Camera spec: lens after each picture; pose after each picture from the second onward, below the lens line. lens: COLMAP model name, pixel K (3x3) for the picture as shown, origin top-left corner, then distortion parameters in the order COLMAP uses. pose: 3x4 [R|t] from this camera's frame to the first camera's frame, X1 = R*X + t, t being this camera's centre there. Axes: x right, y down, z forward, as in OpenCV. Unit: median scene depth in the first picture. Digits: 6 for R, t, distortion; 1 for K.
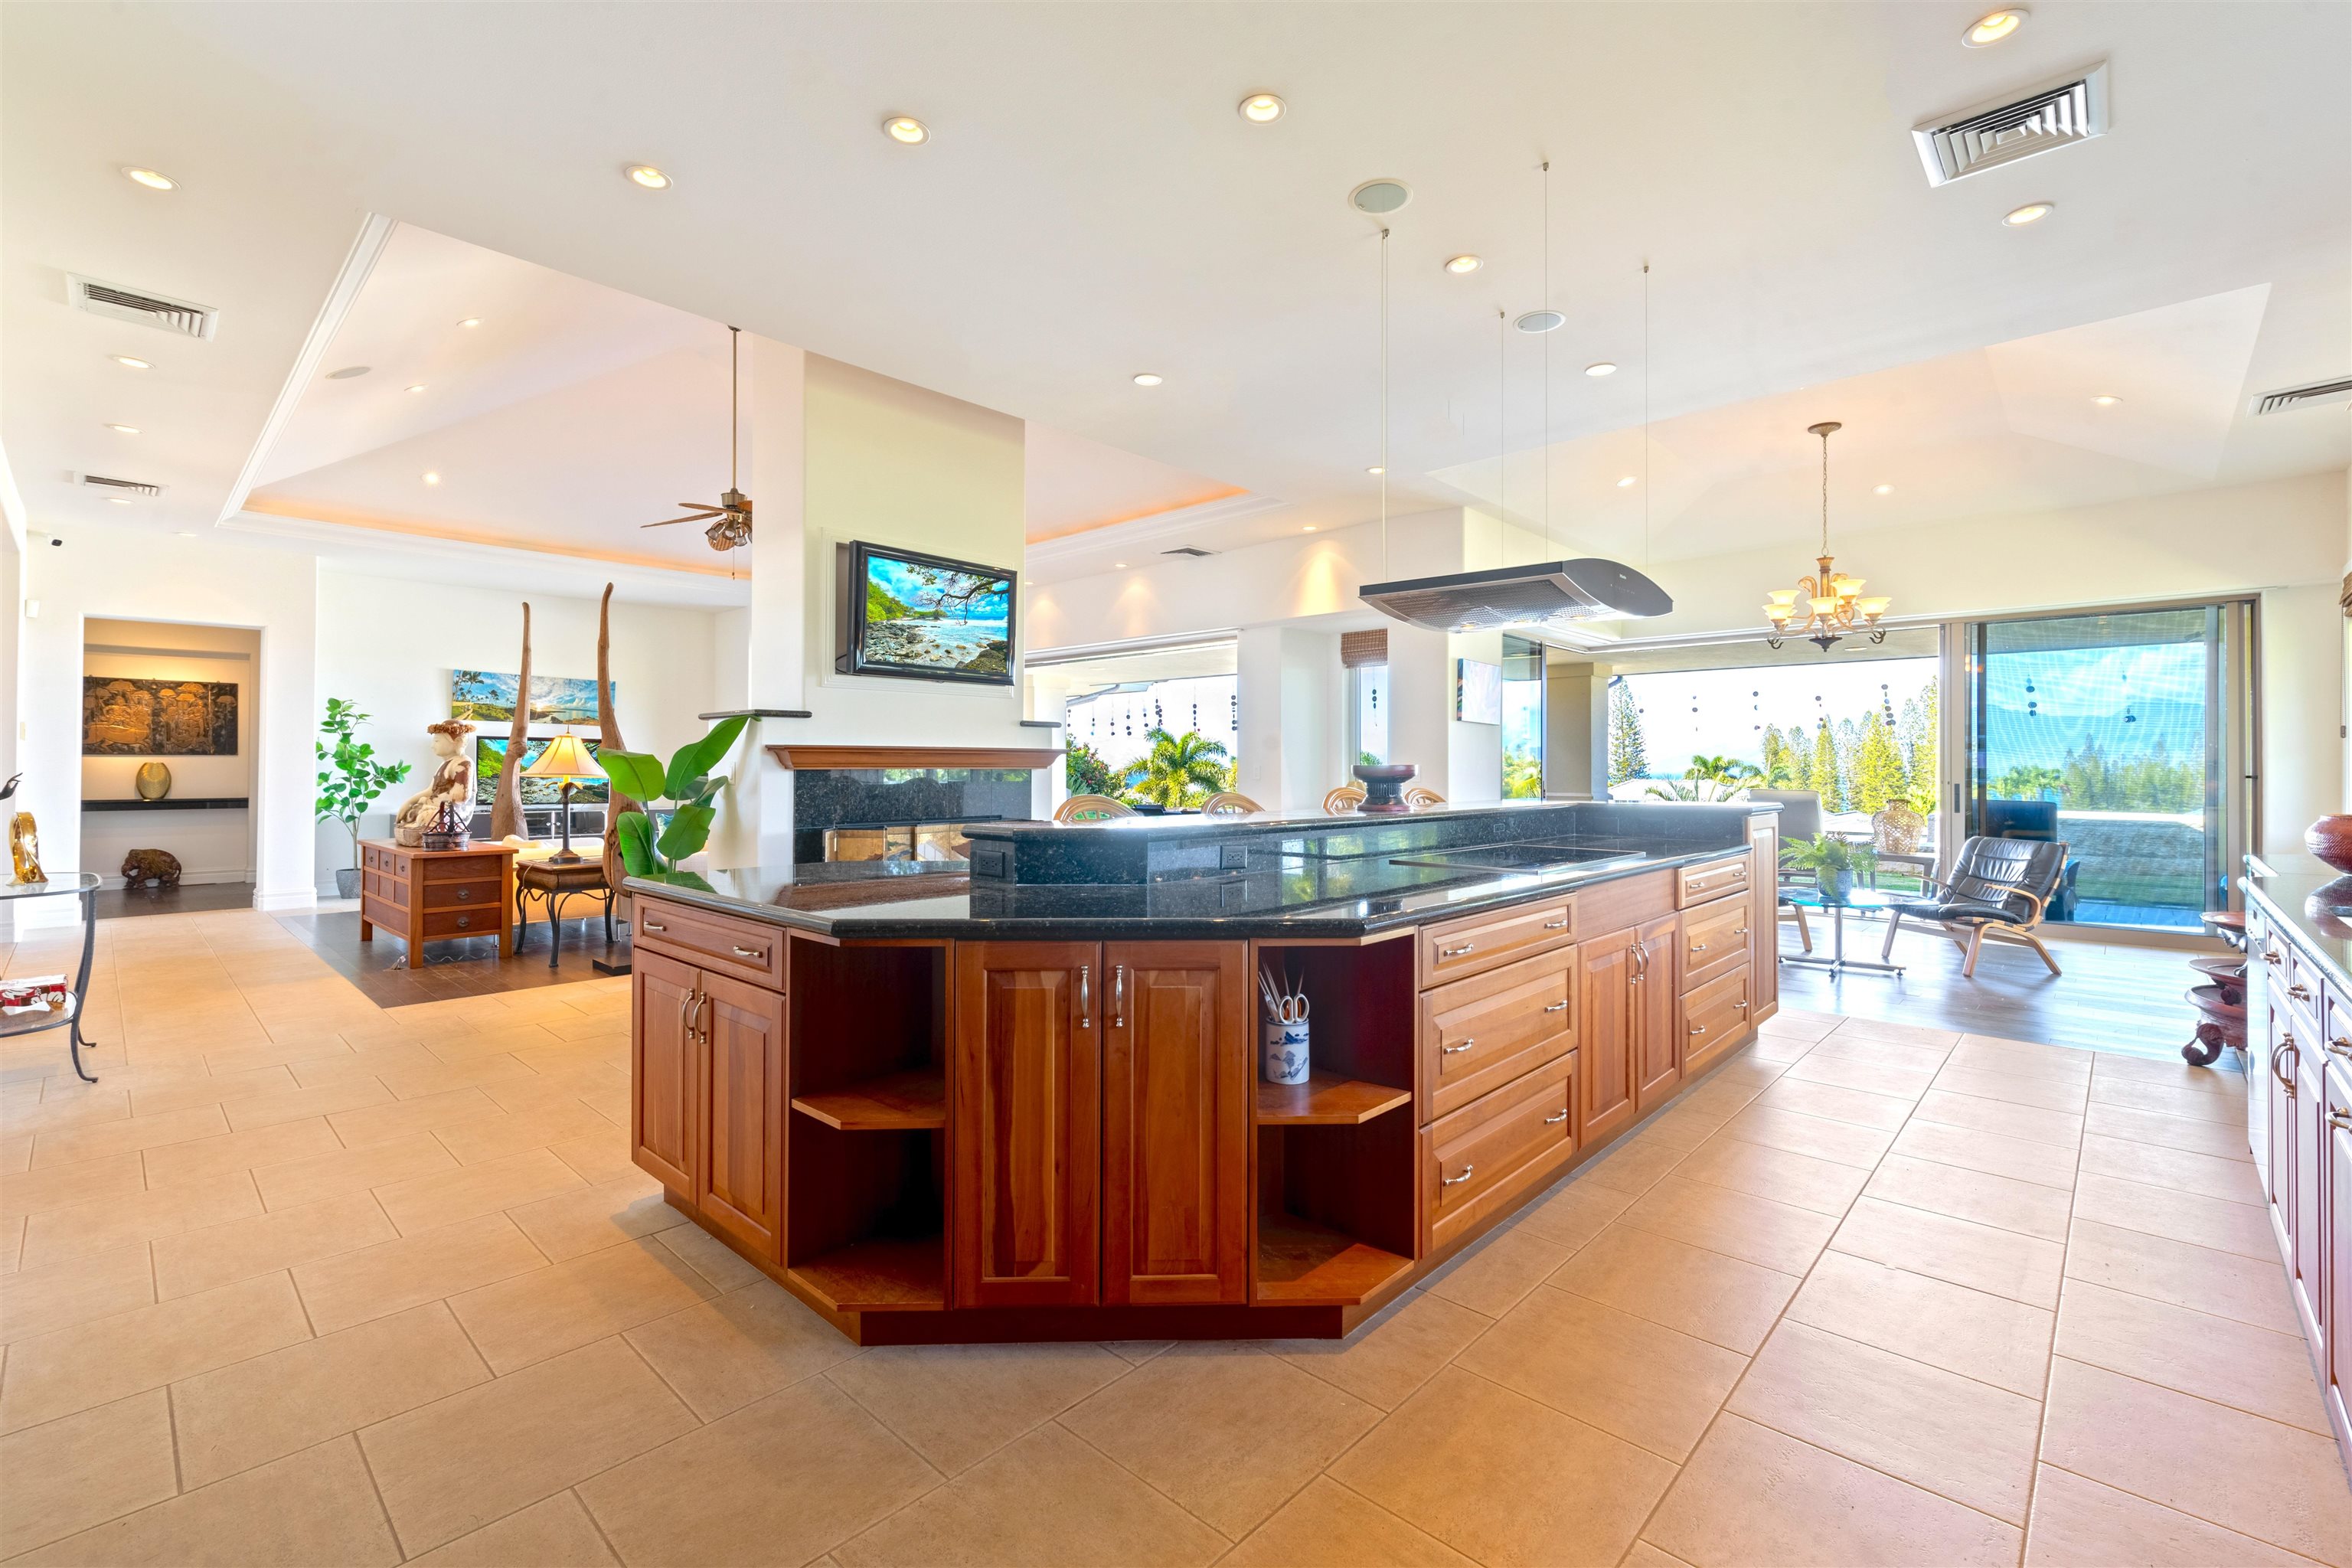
lens RADIAL K [[1018.6, 0, 1179.2], [0, 1018.6, 762.6], [0, 0, 1]] dist [0.000272, 0.000070]
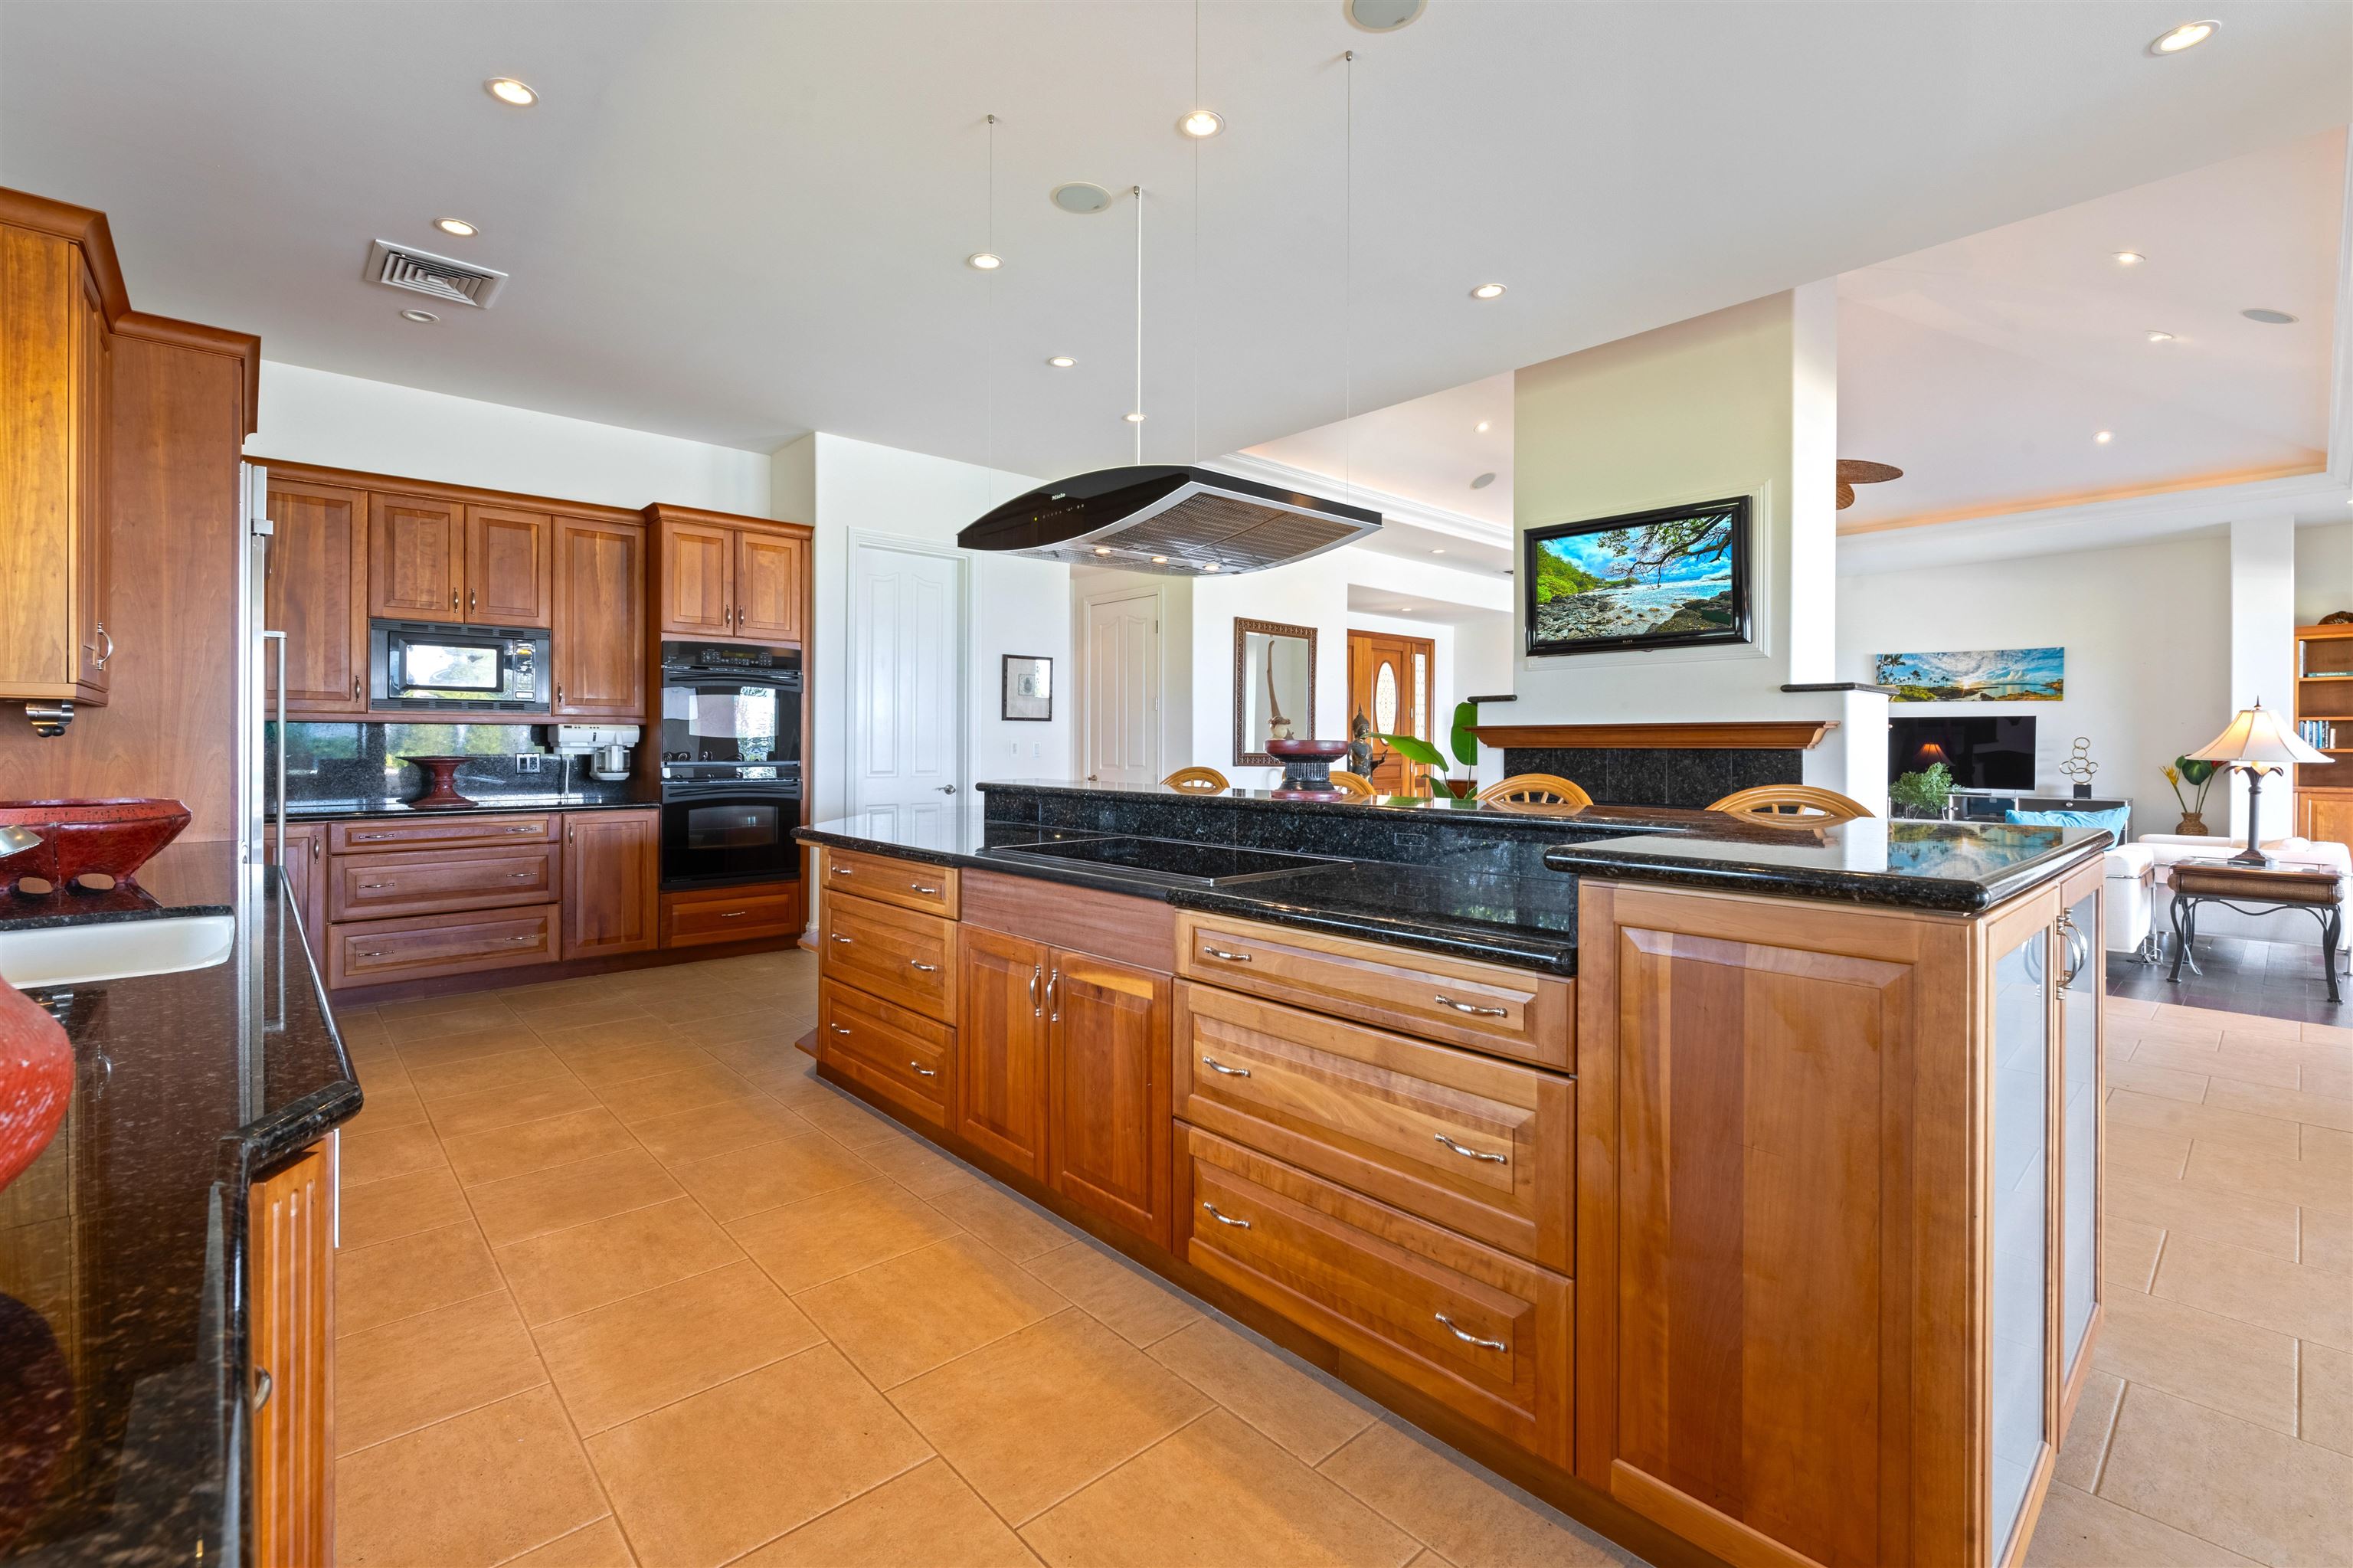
lens RADIAL K [[1020.6, 0, 1180.7], [0, 1020.6, 745.1], [0, 0, 1]] dist [0.000859, 0.000143]
pose [[-0.078980, -0.000869, -0.996876, 0.424068], [0.001251, 0.999999, -0.000971, 0.001974], [0.996875, -0.001324, -0.078979, 0.404649]]
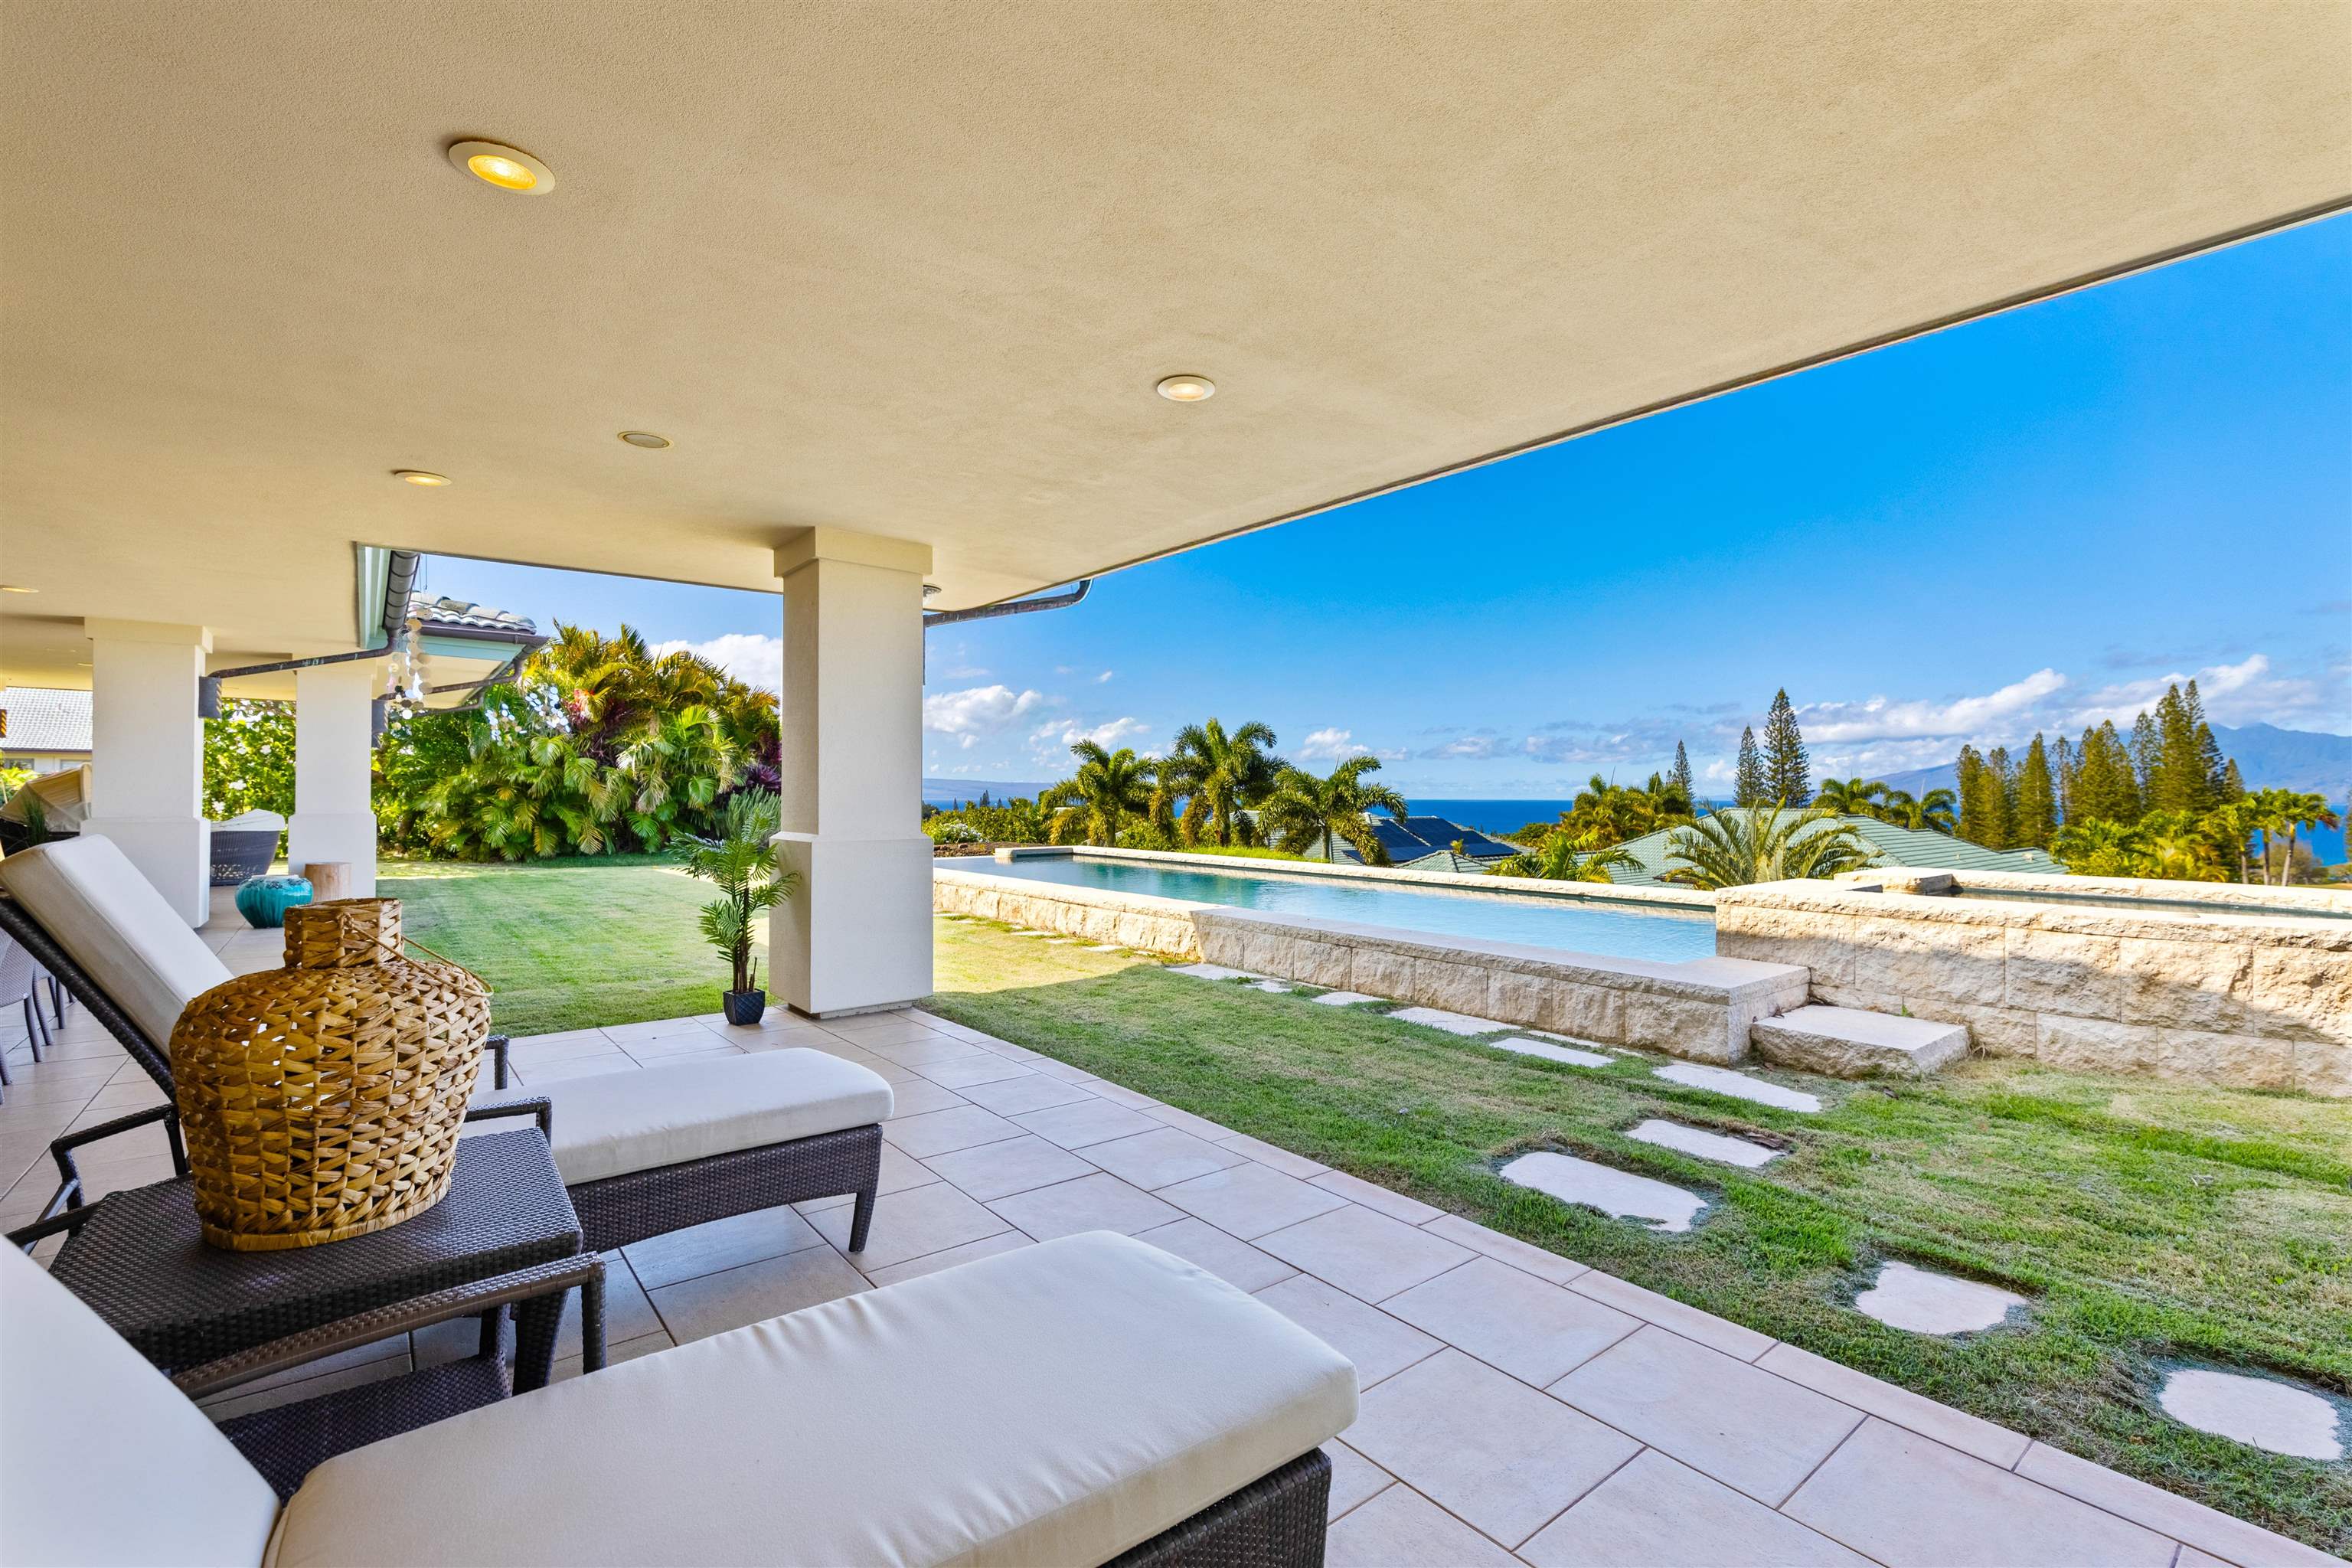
lens RADIAL K [[1034.7, 0, 1188.7], [0, 1034.7, 781.0], [0, 0, 1]] dist [0.000974, -0.000529]
pose [[0.991258, -0.001369, -0.131928, 0.844476], [0.000129, 0.999956, -0.009403, 0.016361], [0.131935, 0.009304, 0.991215, 0.815049]]
